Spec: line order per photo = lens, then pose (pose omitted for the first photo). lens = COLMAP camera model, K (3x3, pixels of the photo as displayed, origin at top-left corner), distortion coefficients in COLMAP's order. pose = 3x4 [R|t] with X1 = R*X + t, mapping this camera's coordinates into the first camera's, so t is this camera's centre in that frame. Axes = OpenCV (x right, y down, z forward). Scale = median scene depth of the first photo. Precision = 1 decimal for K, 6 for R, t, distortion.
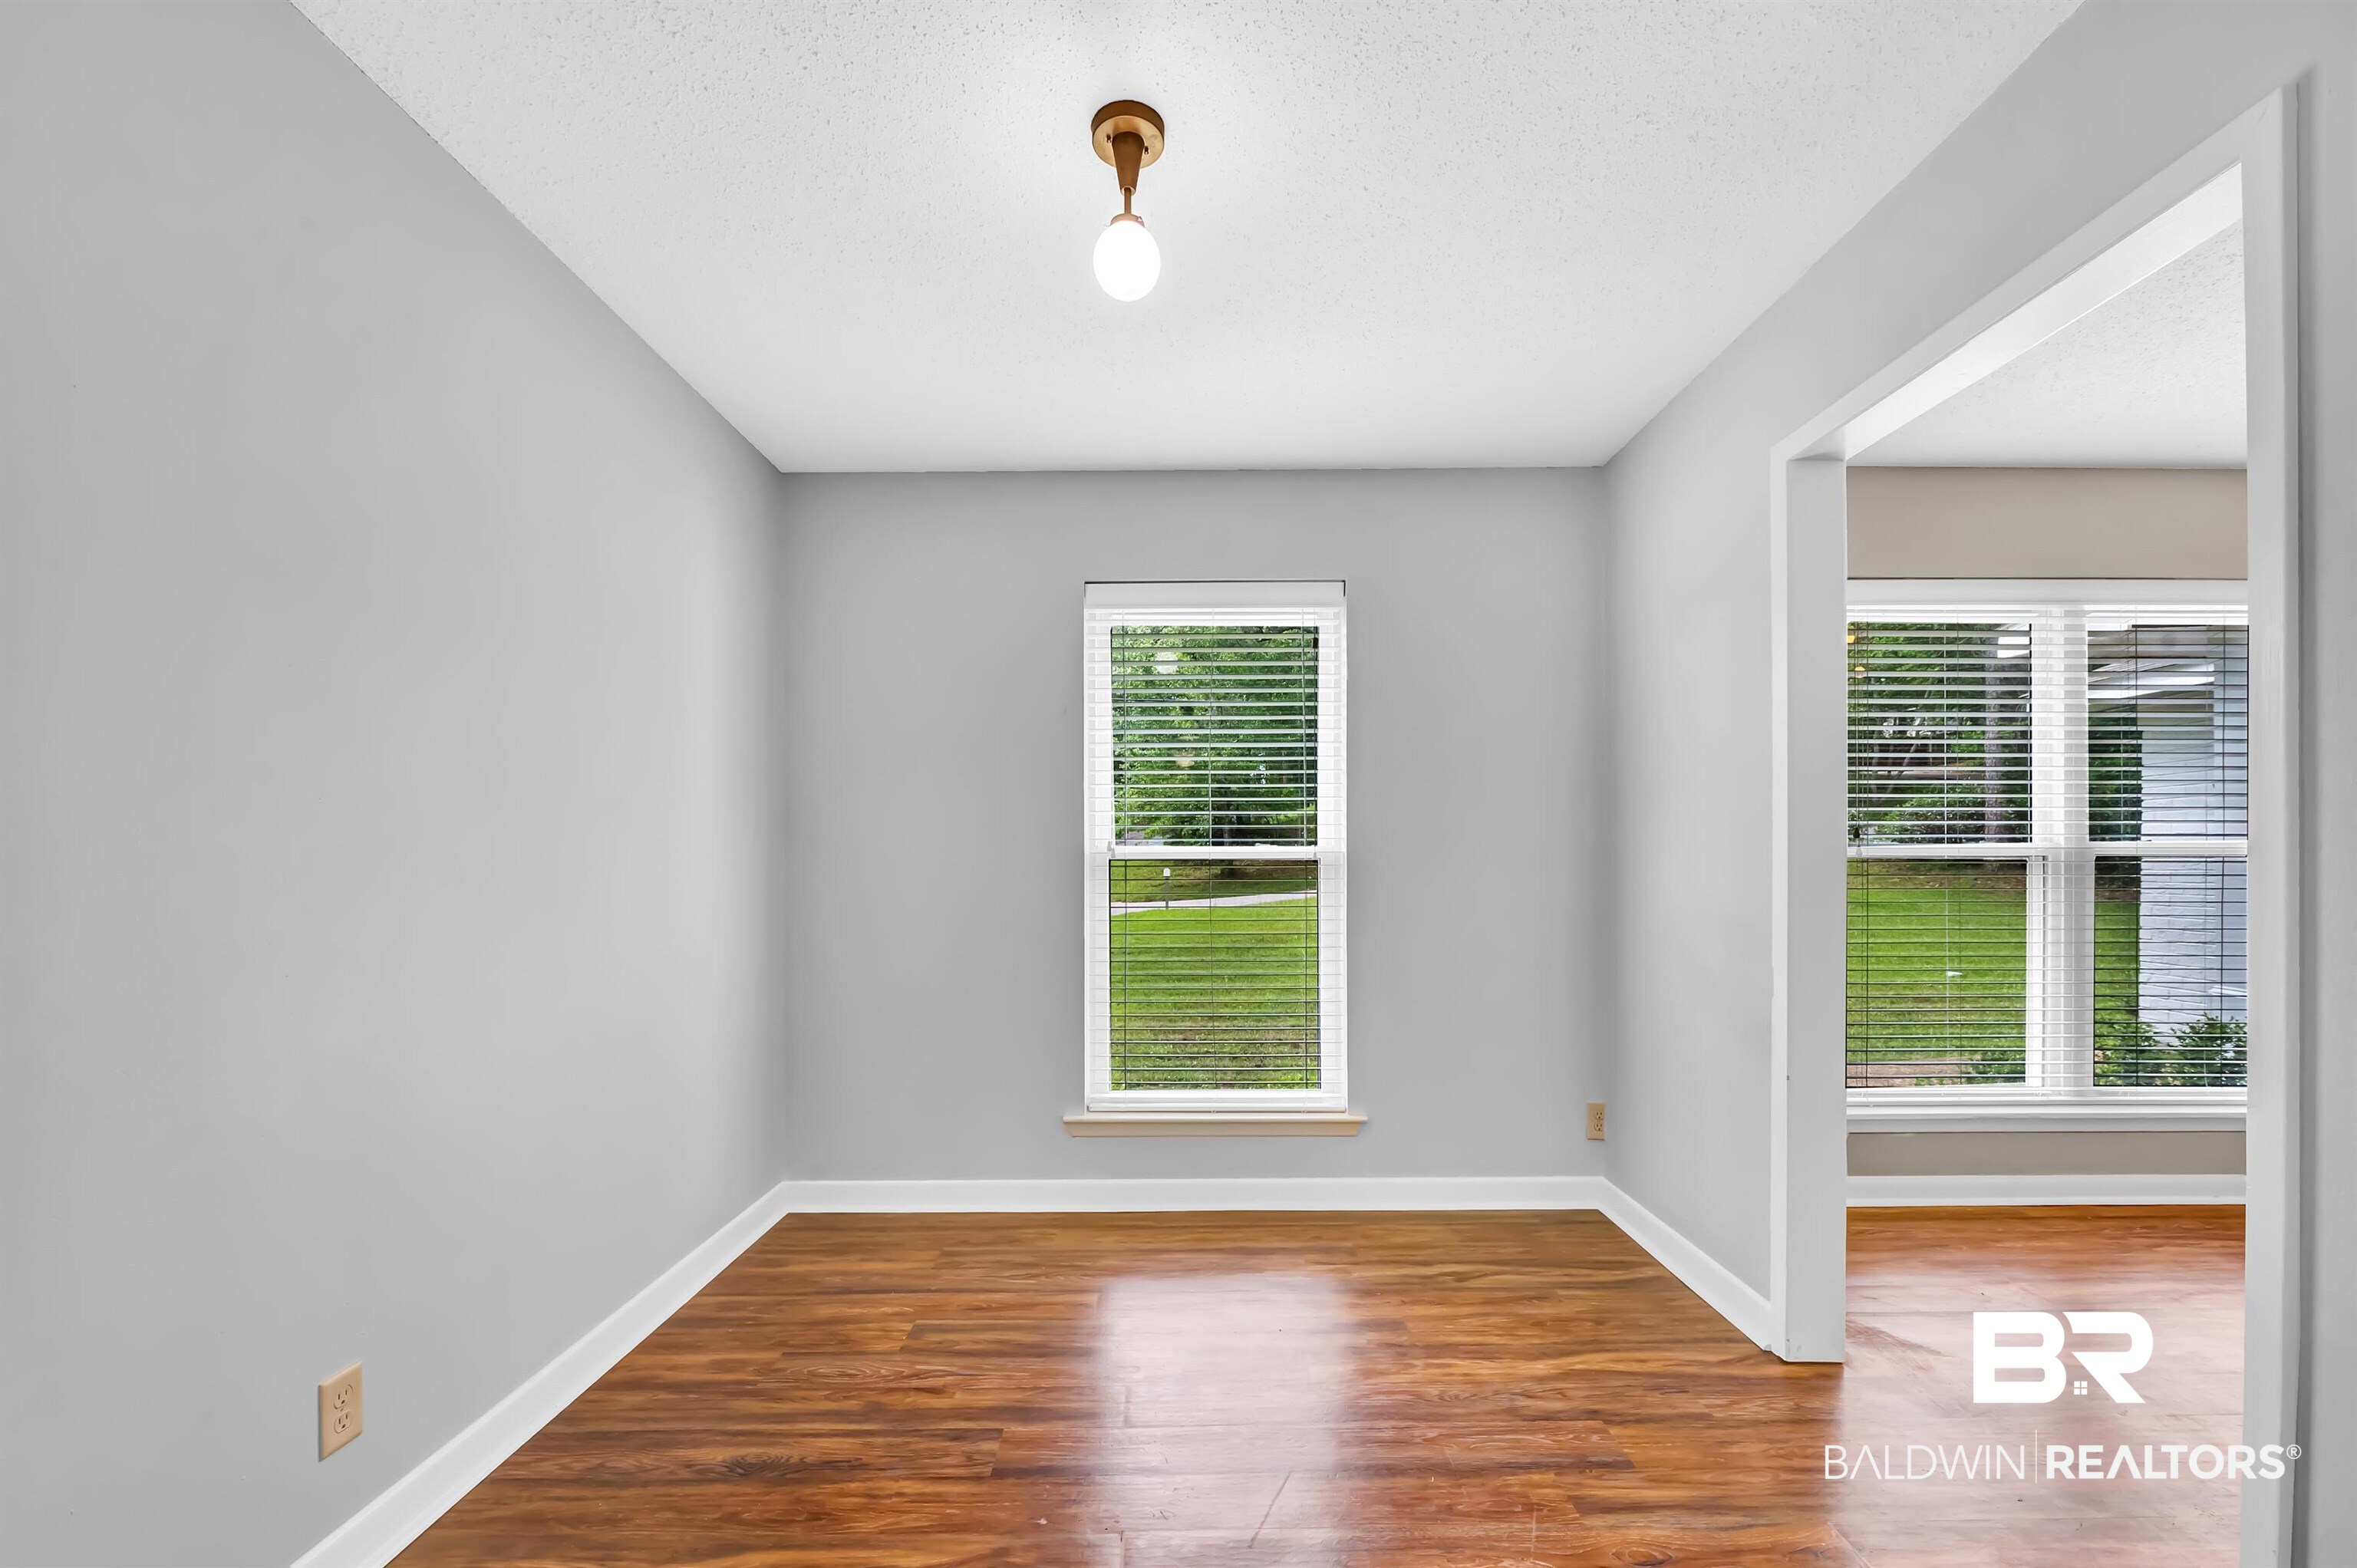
lens RADIAL K [[884.8, 0, 1179.3], [0, 884.8, 872.3], [0, 0, 1]] dist [-0.002087, -0.000086]
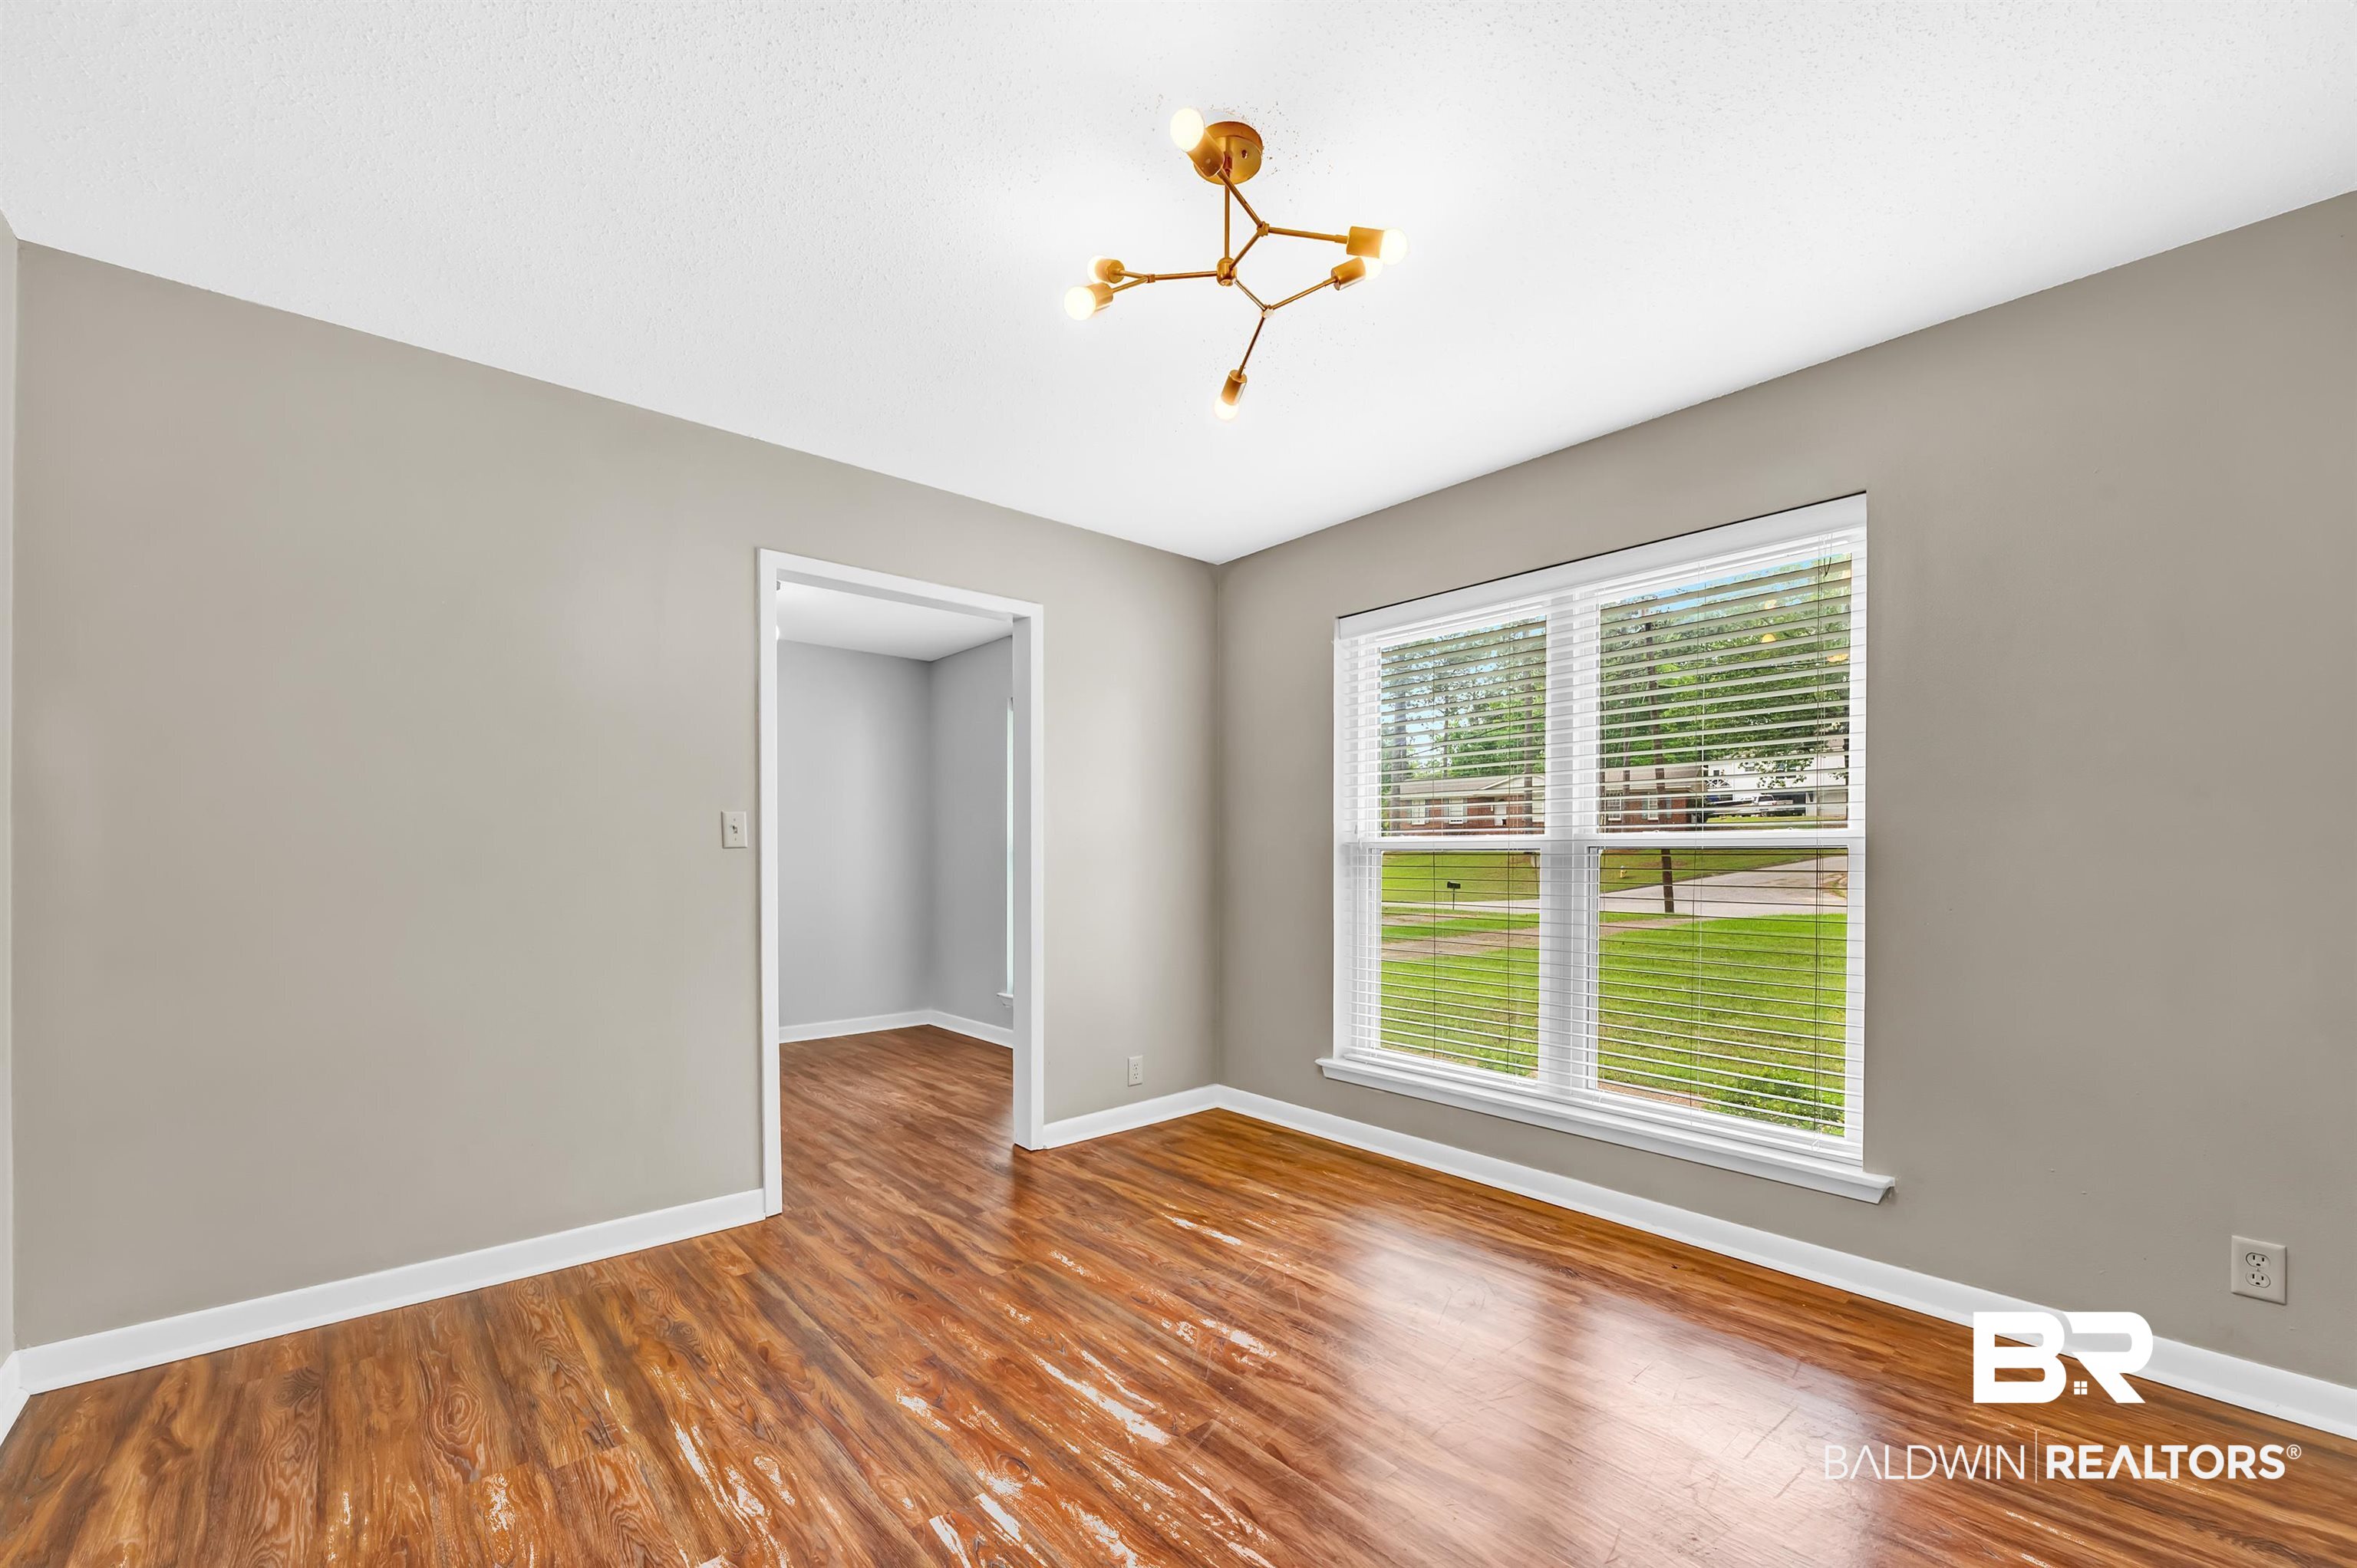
lens RADIAL K [[929.9, 0, 1180.5], [0, 929.9, 855.4], [0, 0, 1]] dist [-0.002705, -0.000128]
pose [[0.679187, 0.002344, -0.733961, 0.673704], [-0.006350, 0.999976, -0.002682, -0.002667], [0.733937, 0.006482, 0.679186, -0.004166]]
